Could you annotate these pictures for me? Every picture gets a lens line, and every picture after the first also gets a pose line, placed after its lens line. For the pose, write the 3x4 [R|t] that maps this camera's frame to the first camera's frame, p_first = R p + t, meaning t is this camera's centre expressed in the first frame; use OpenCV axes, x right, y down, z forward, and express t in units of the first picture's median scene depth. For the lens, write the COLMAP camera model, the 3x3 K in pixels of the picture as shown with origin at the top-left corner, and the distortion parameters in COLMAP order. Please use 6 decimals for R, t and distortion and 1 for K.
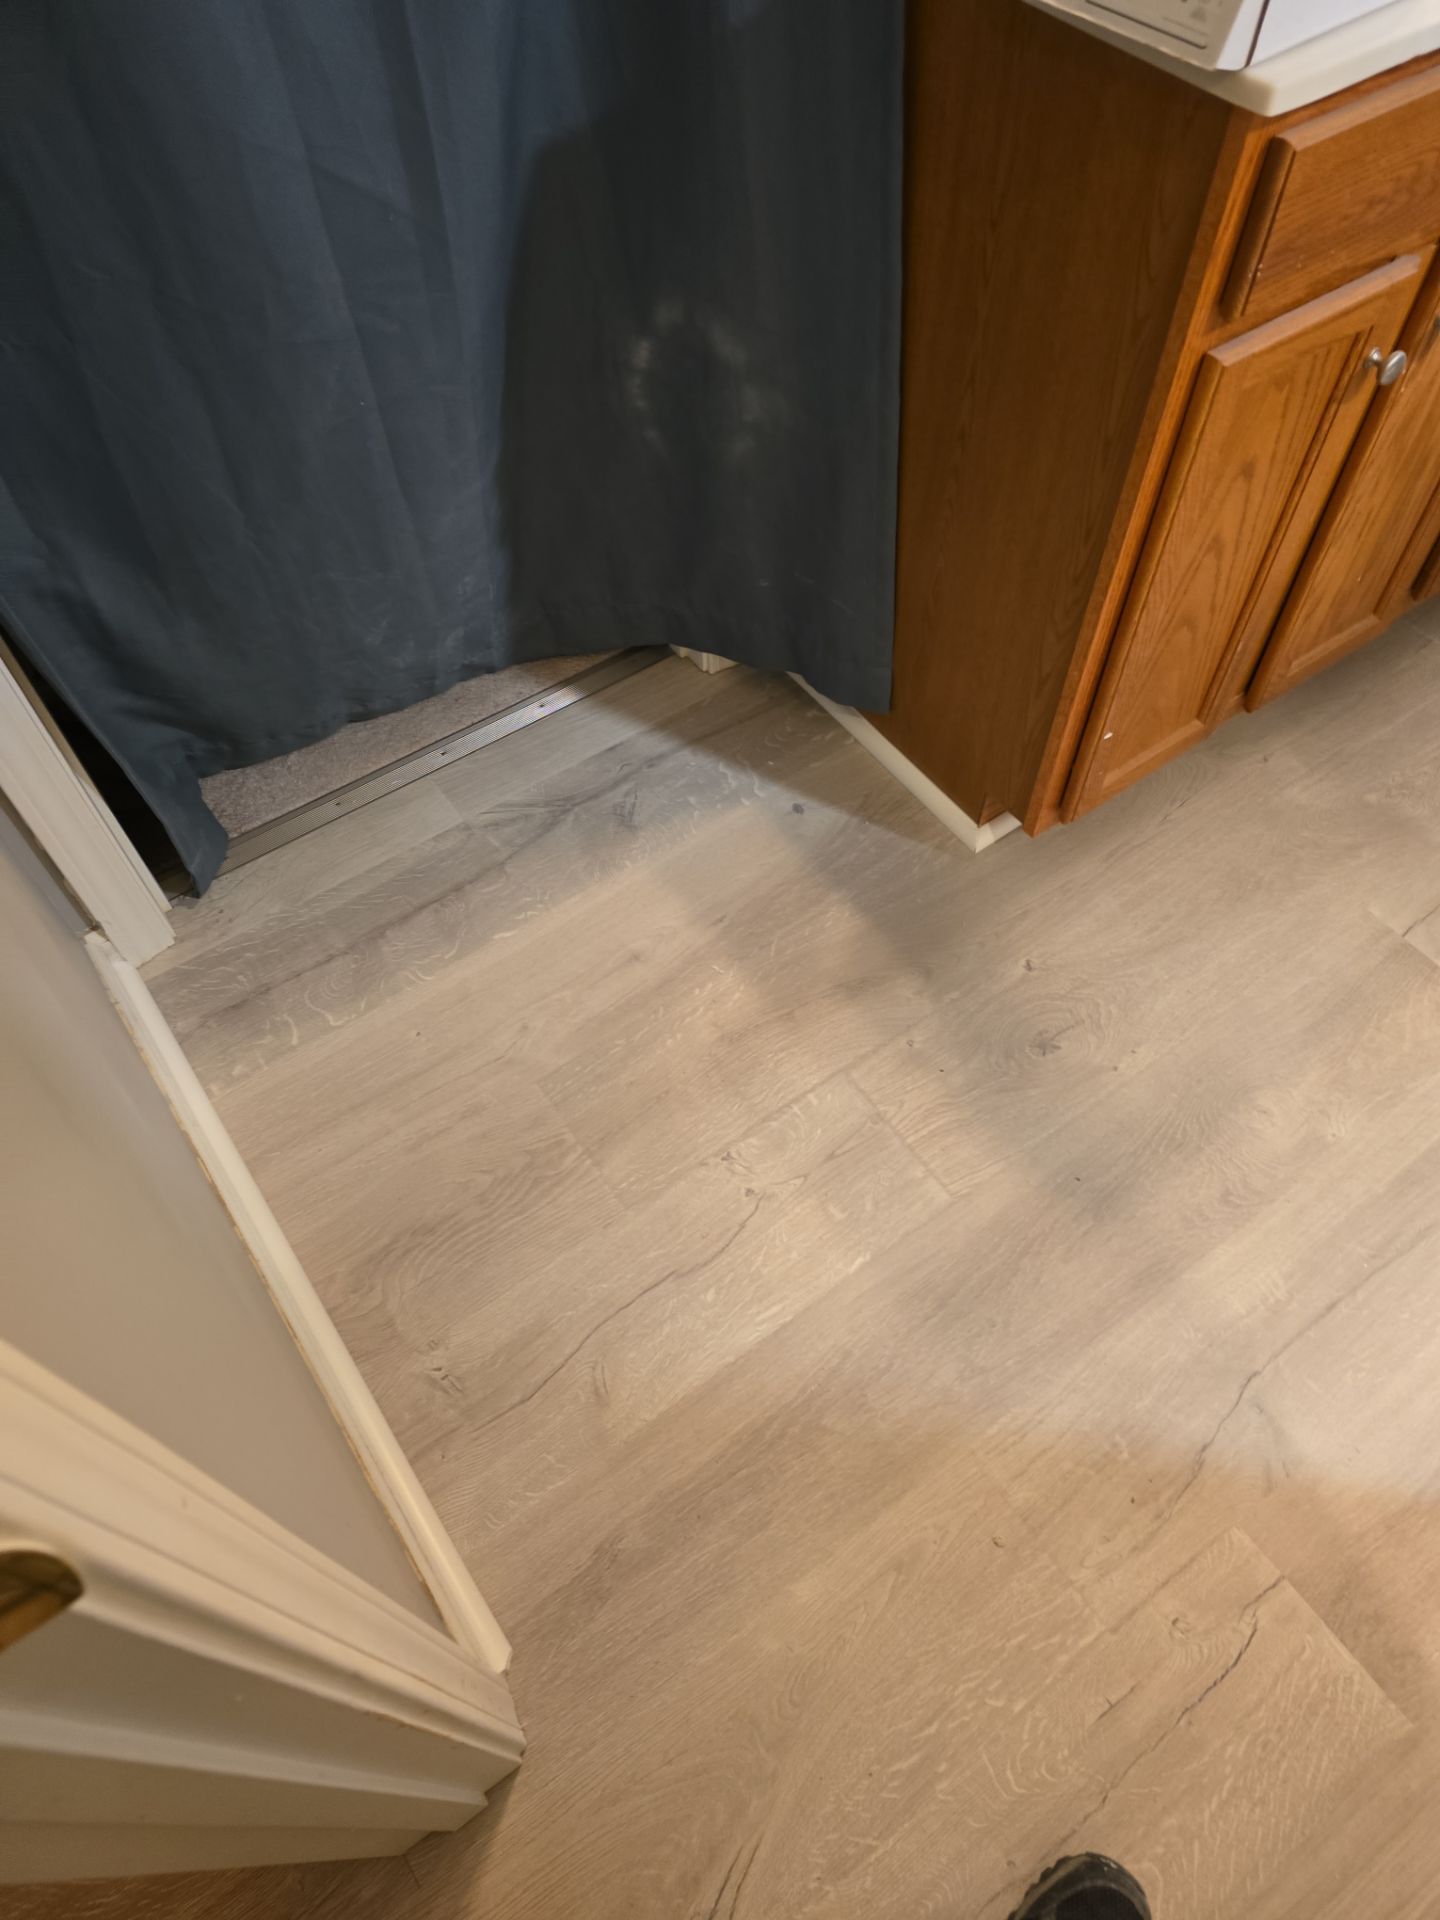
lens RADIAL K [[1275.7, 0, 717.0], [0, 1275.7, 954.4], [0, 0, 1]] dist [0.085505, -0.092654]
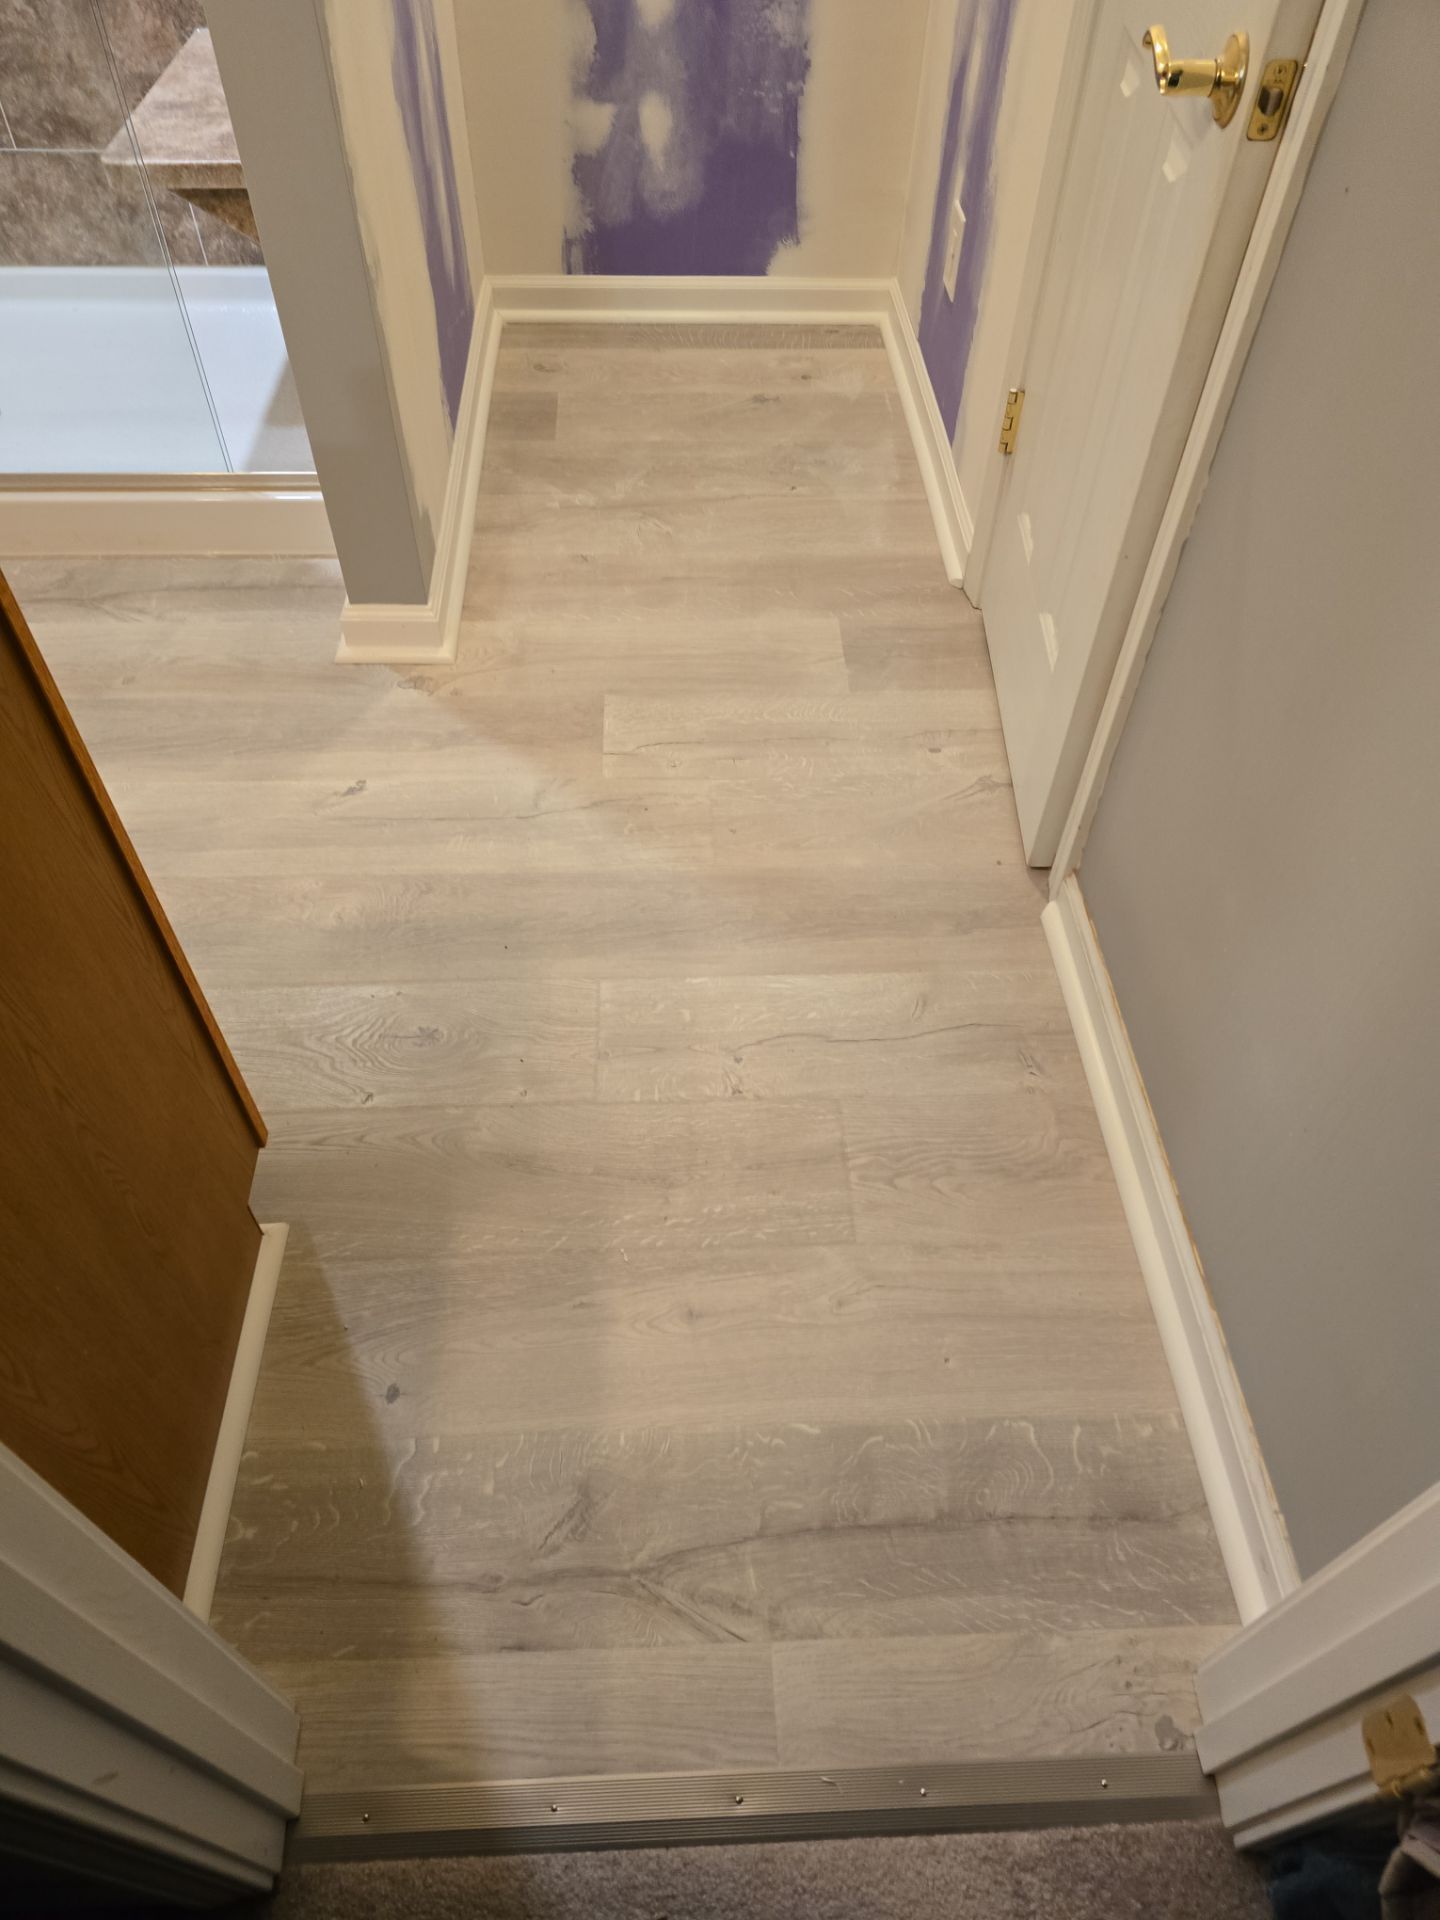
lens RADIAL K [[1284.2, 0, 717.5], [0, 1284.2, 953.5], [0, 0, 1]] dist [0.056251, -0.047226]
pose [[-0.840238, -0.418037, 0.345320, -0.291206], [0.442280, -0.159981, 0.882493, -0.757054], [-0.313671, 0.894232, 0.319311, 0.508911]]
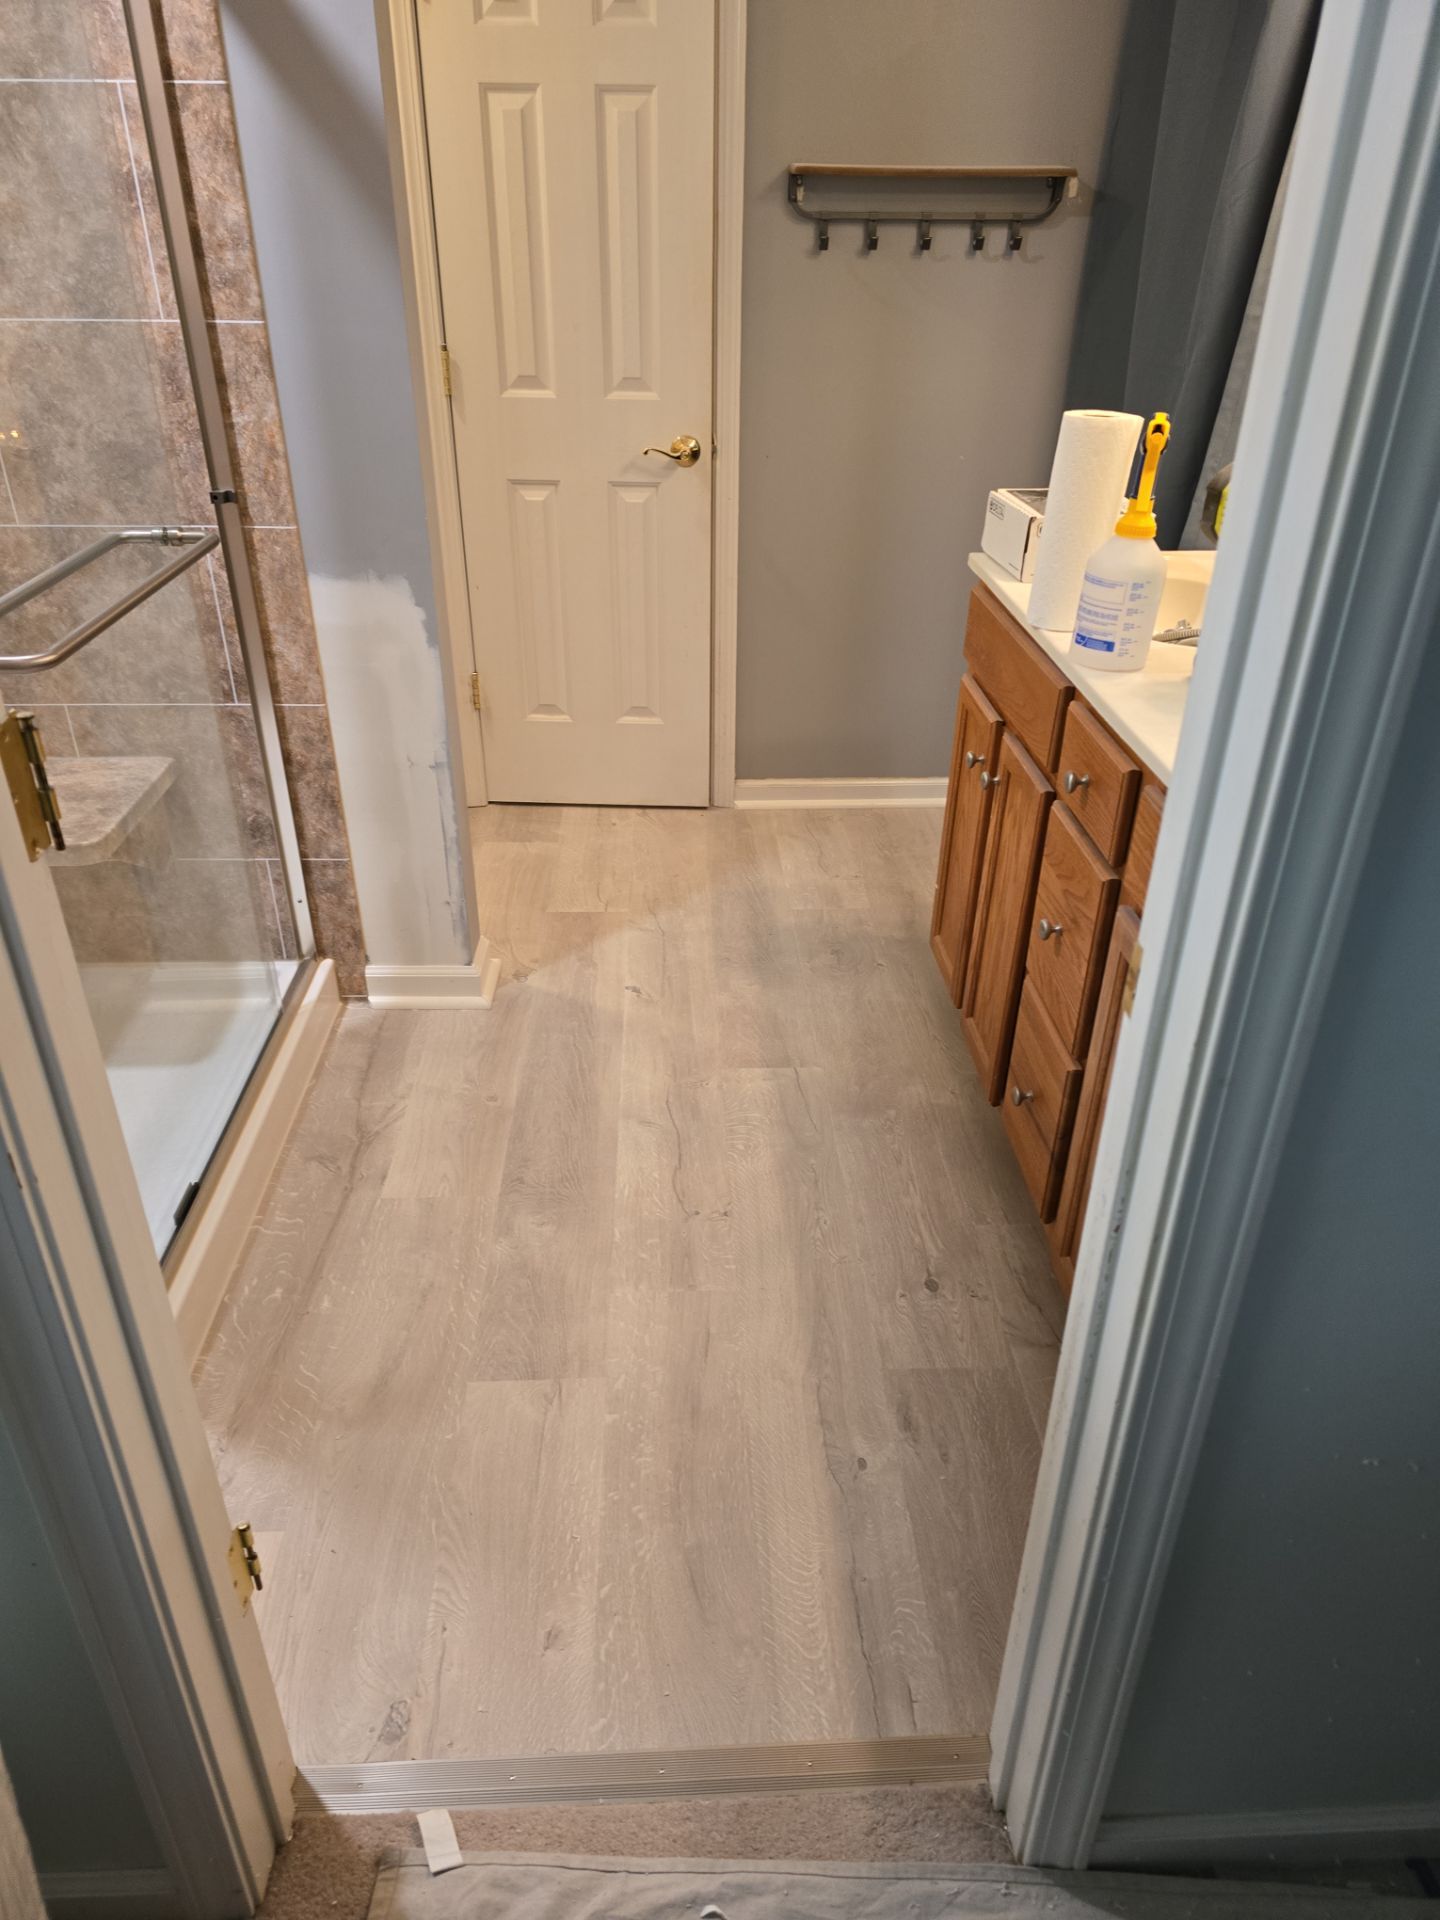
lens RADIAL K [[1284.2, 0, 717.5], [0, 1284.2, 953.5], [0, 0, 1]] dist [0.056251, -0.047226]
pose [[-0.541955, 0.415568, -0.730471, 1.753976], [-0.698528, 0.260528, 0.666471, -1.087876], [0.467272, 0.871452, 0.149091, 0.617239]]
